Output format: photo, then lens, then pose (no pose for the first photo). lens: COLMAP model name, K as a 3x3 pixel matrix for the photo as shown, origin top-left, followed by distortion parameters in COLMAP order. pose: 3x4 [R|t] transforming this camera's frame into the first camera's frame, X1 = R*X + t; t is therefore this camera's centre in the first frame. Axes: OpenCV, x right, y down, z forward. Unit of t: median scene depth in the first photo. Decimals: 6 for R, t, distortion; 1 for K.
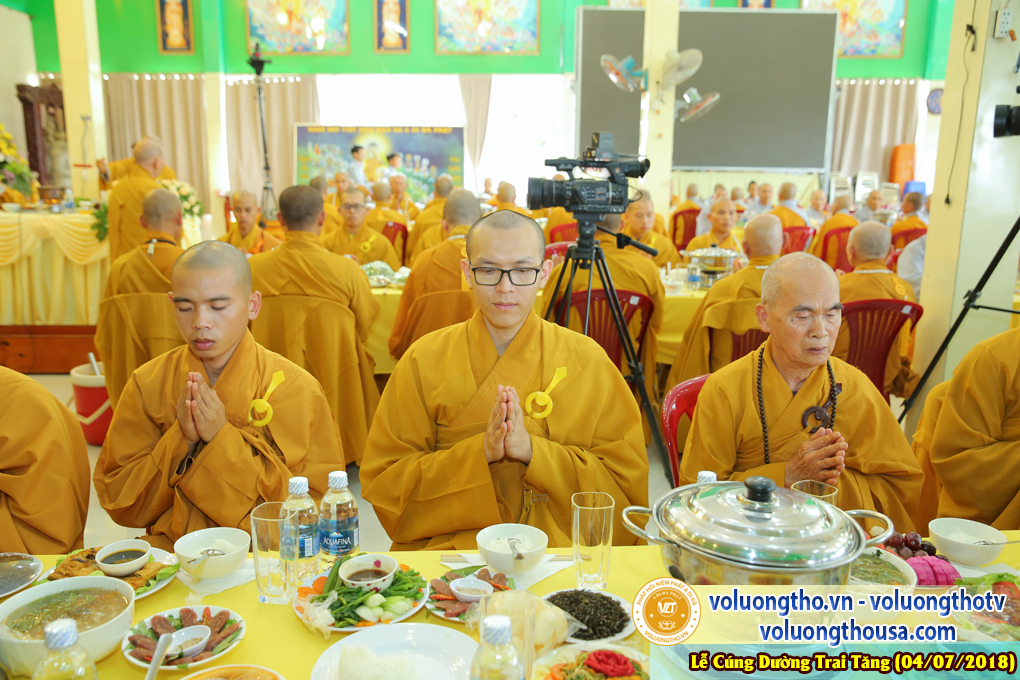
lens RADIAL K [[867.3, 0, 511.6], [0, 867.3, 341.2], [0, 0, 1]] dist [-0.000442, 0.005965]
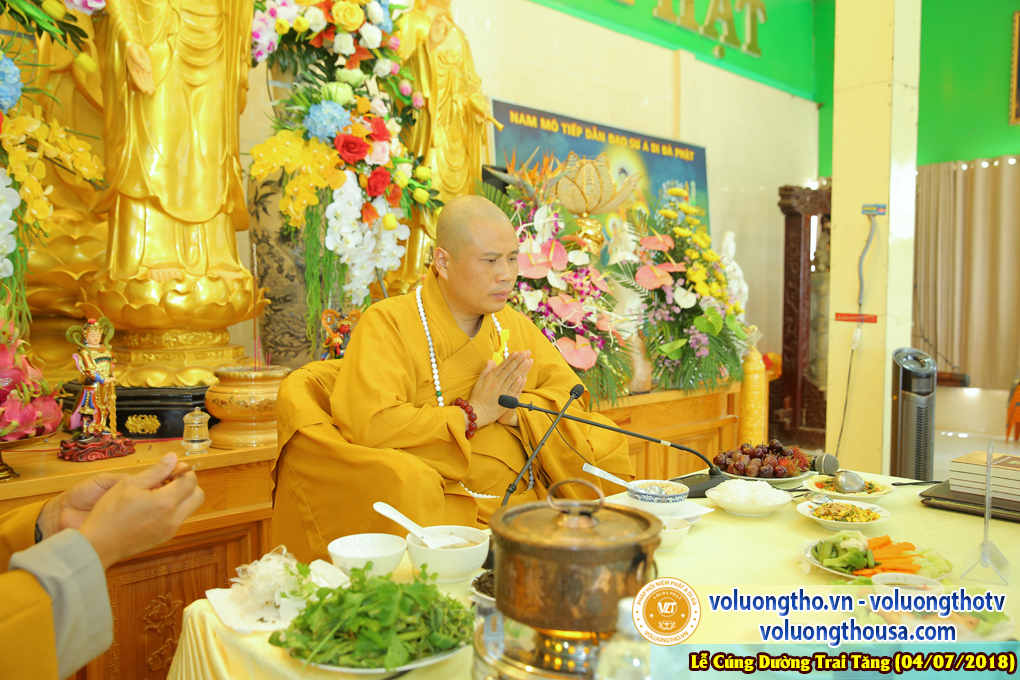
lens RADIAL K [[867.3, 0, 512.4], [0, 867.3, 338.4], [0, 0, 1]] dist [-0.000442, 0.005965]
pose [[0.664147, 0.028037, -0.747076, -0.207409], [-0.142386, 0.985749, -0.089587, -0.093527], [0.733918, 0.165872, 0.658674, 0.430524]]
